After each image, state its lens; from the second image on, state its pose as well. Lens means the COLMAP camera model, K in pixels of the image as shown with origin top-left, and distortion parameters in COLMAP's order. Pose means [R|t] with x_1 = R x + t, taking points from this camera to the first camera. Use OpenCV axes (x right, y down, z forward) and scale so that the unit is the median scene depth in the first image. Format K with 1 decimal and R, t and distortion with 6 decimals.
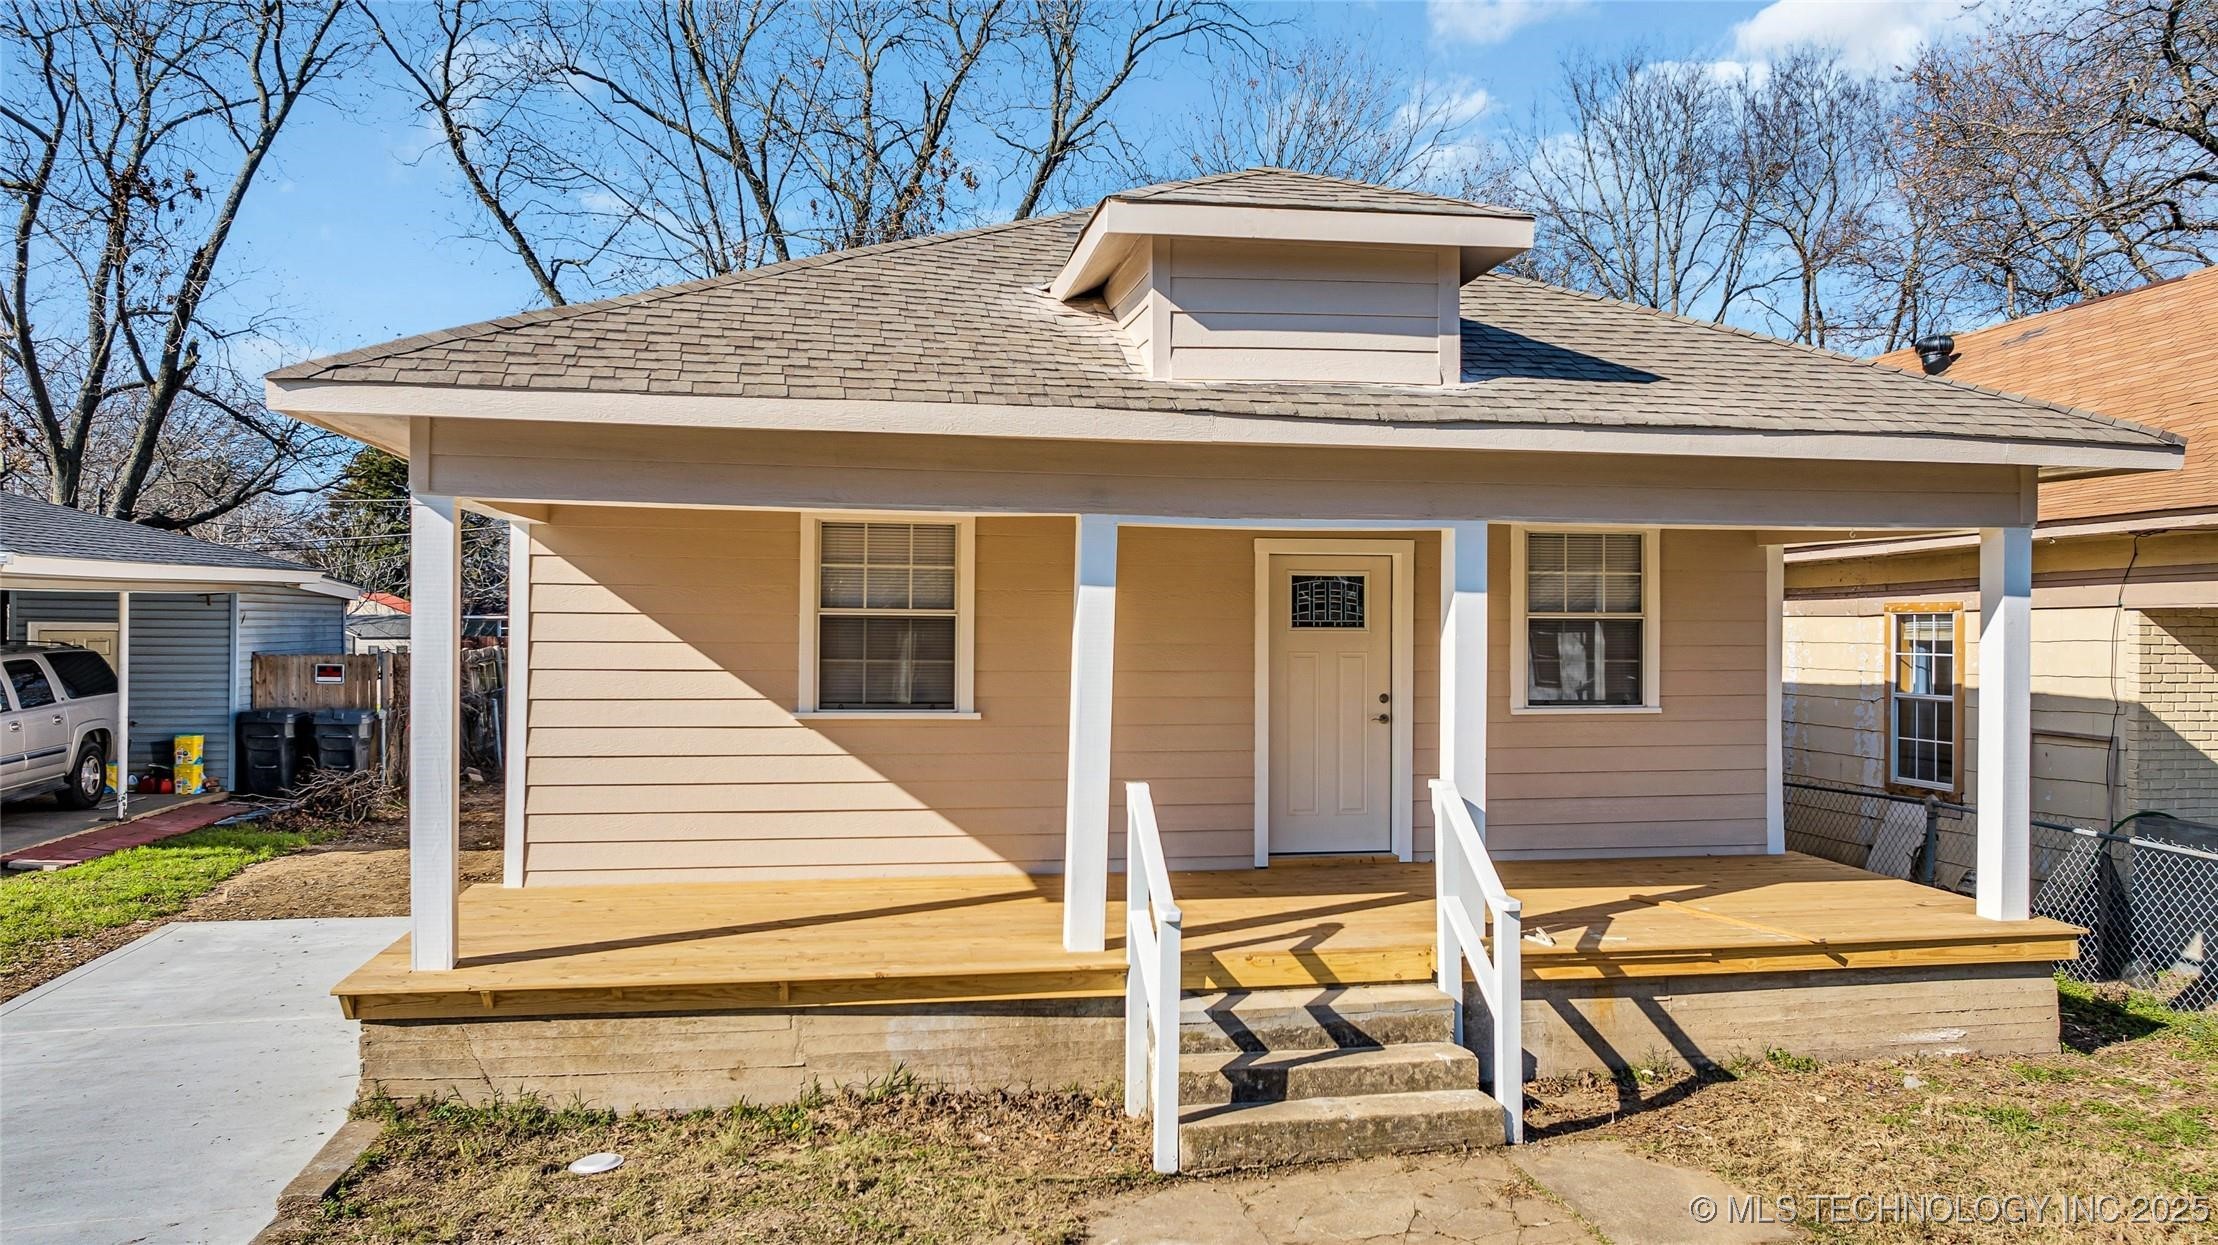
lens RADIAL K [[1563.6, 0, 1109.0], [0, 1563.6, 622.5], [0, 0, 1]] dist [-0.038020, 0.038412]
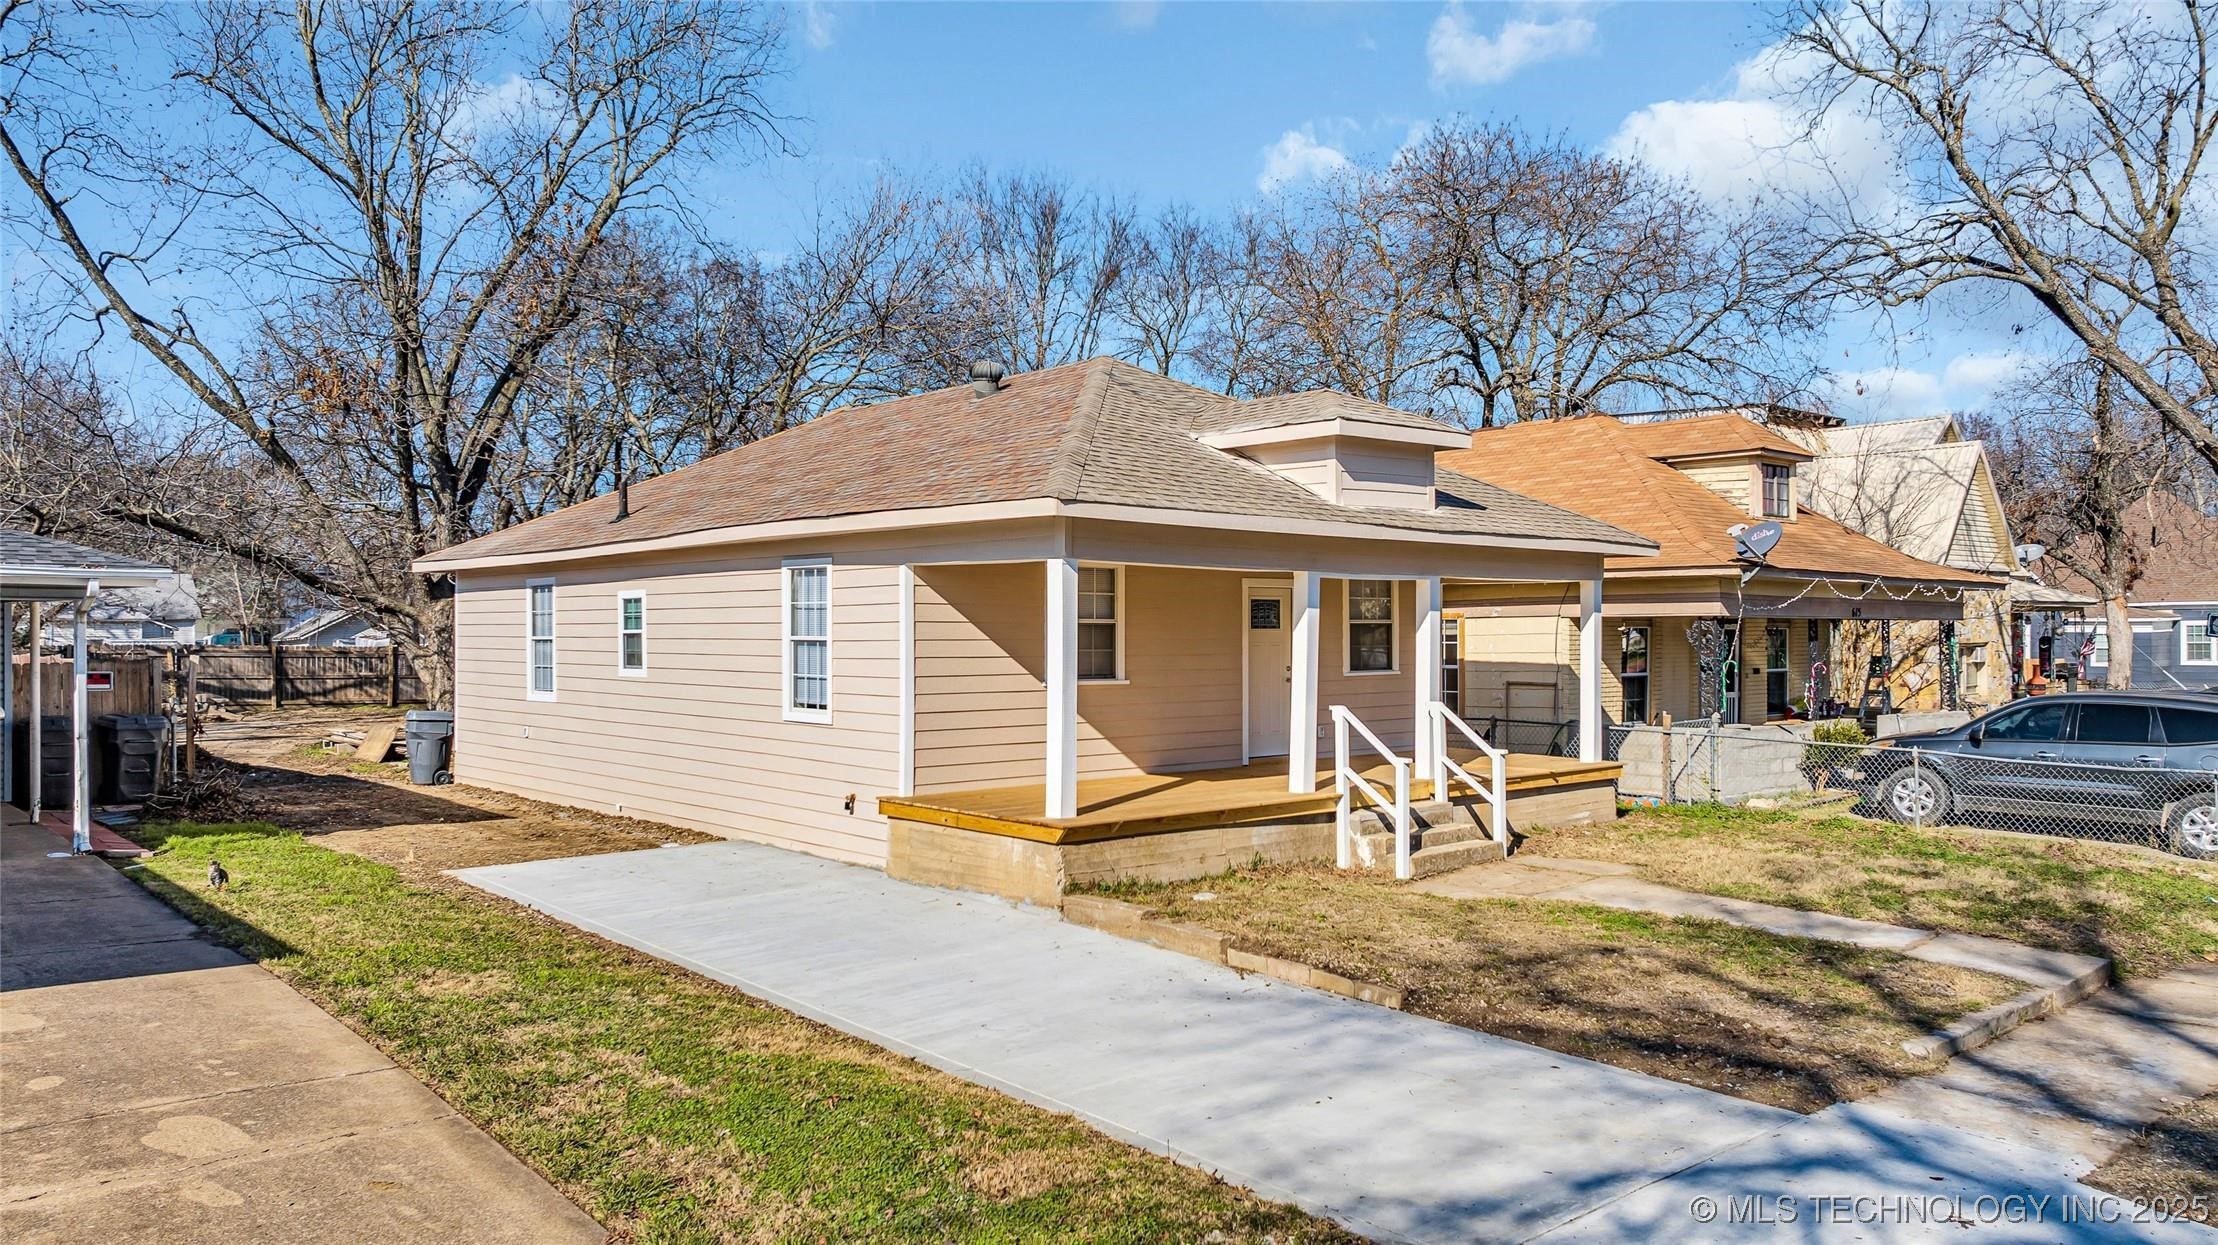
lens RADIAL K [[1578.4, 0, 1094.3], [0, 1578.4, 643.9], [0, 0, 1]] dist [-0.007680, -0.004907]
pose [[0.851481, -0.009968, 0.524290, -1.022240], [0.003455, 0.999904, 0.013399, -0.004628], [-0.524374, -0.009598, 0.851434, -0.444359]]
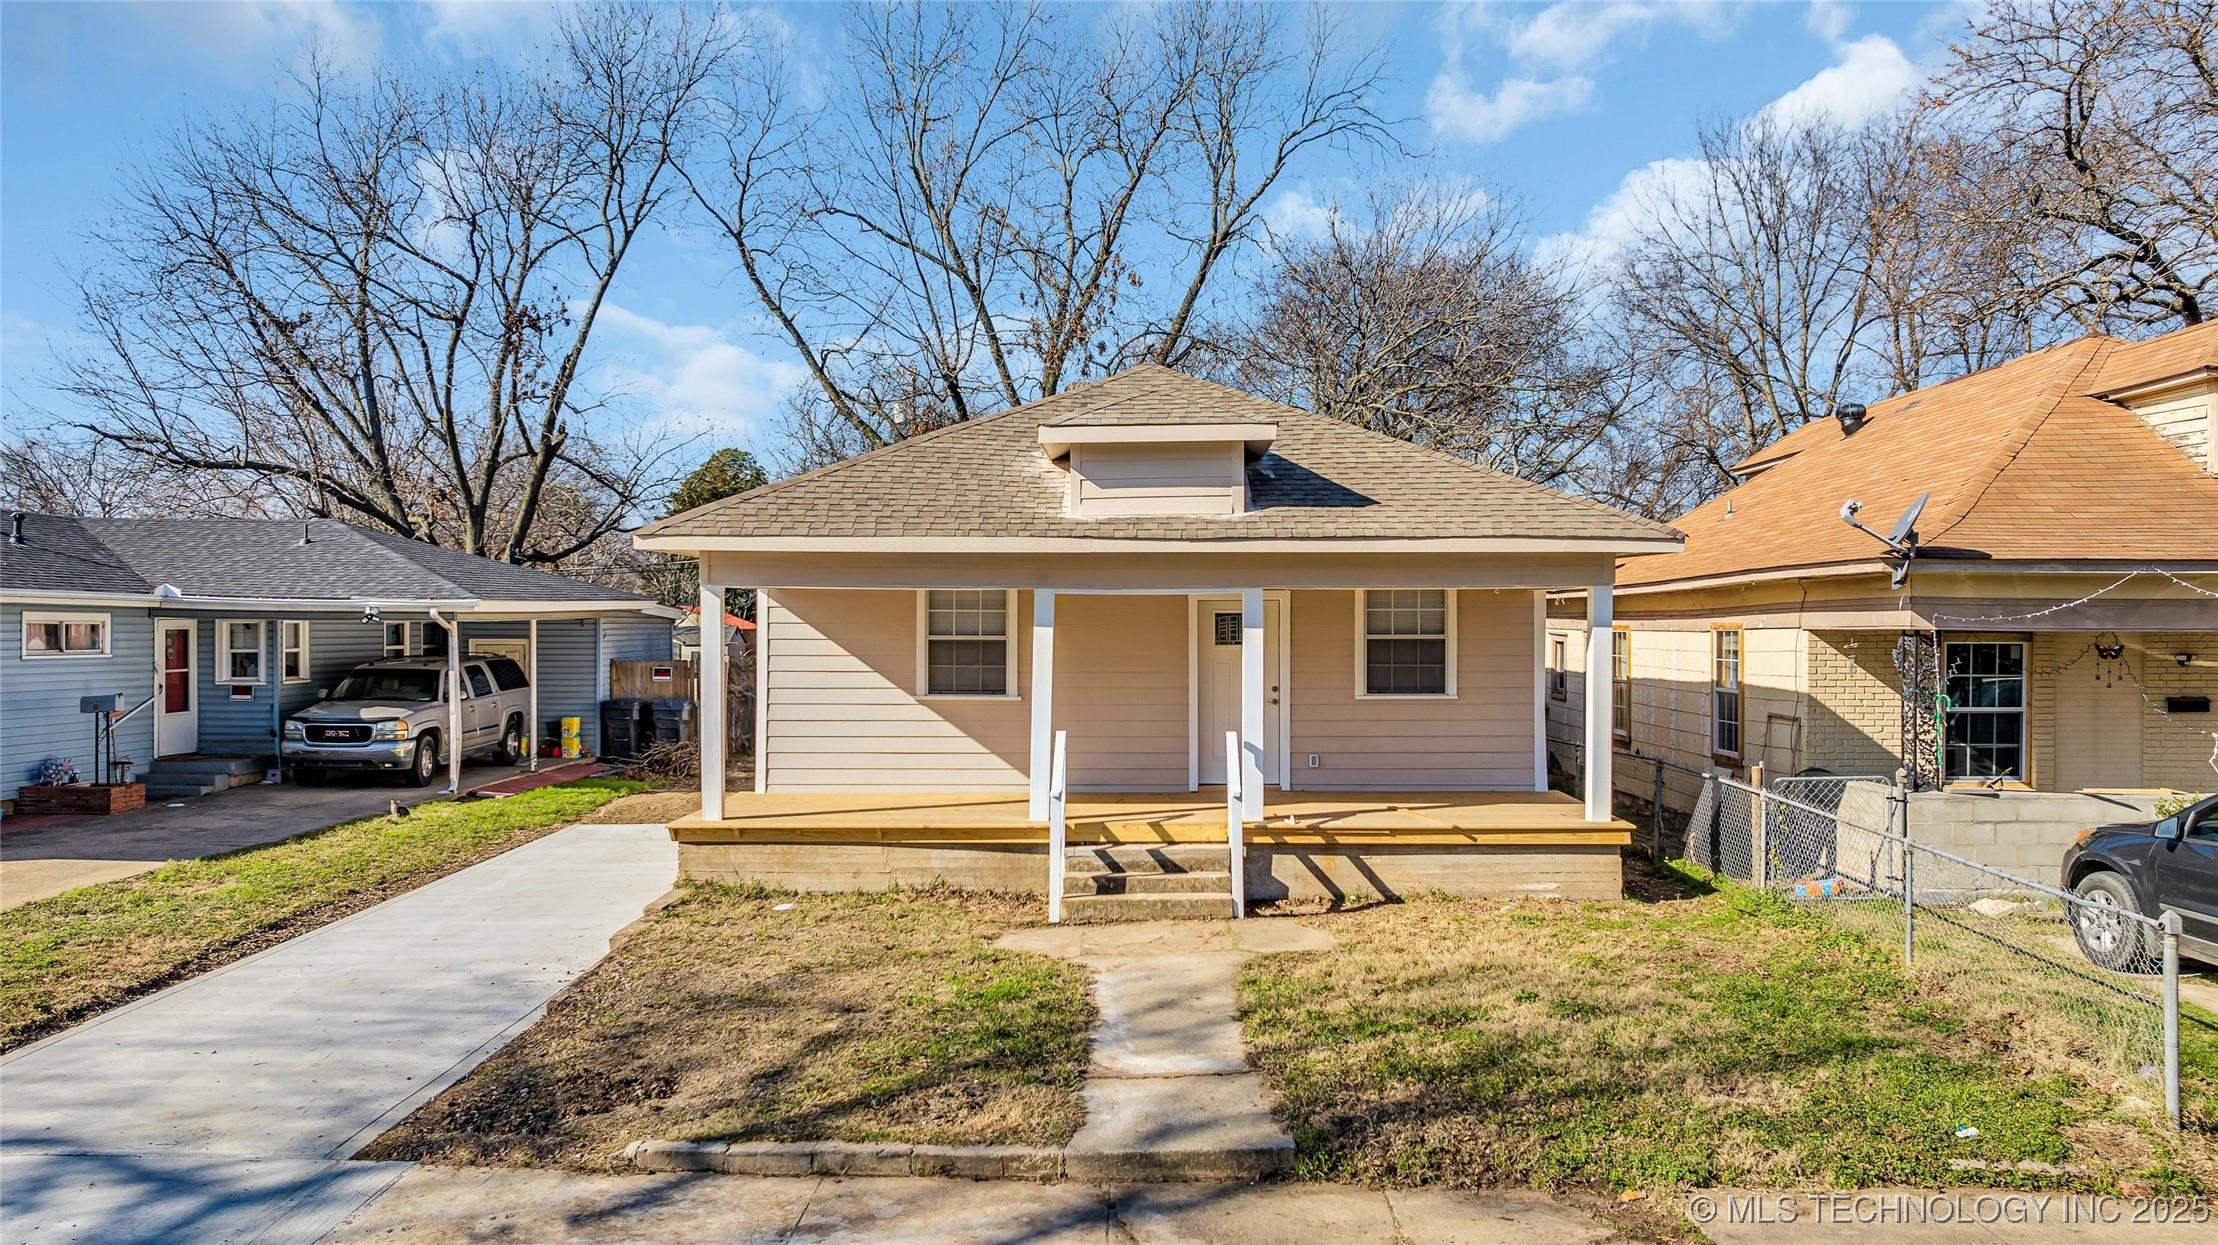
lens RADIAL K [[1578.4, 0, 1094.3], [0, 1578.4, 643.9], [0, 0, 1]] dist [-0.007680, -0.004907]
pose [[0.980665, -0.003499, -0.195664, 0.334480], [0.006041, 0.999905, 0.012398, -0.020362], [0.195602, -0.013340, 0.980593, -0.671224]]
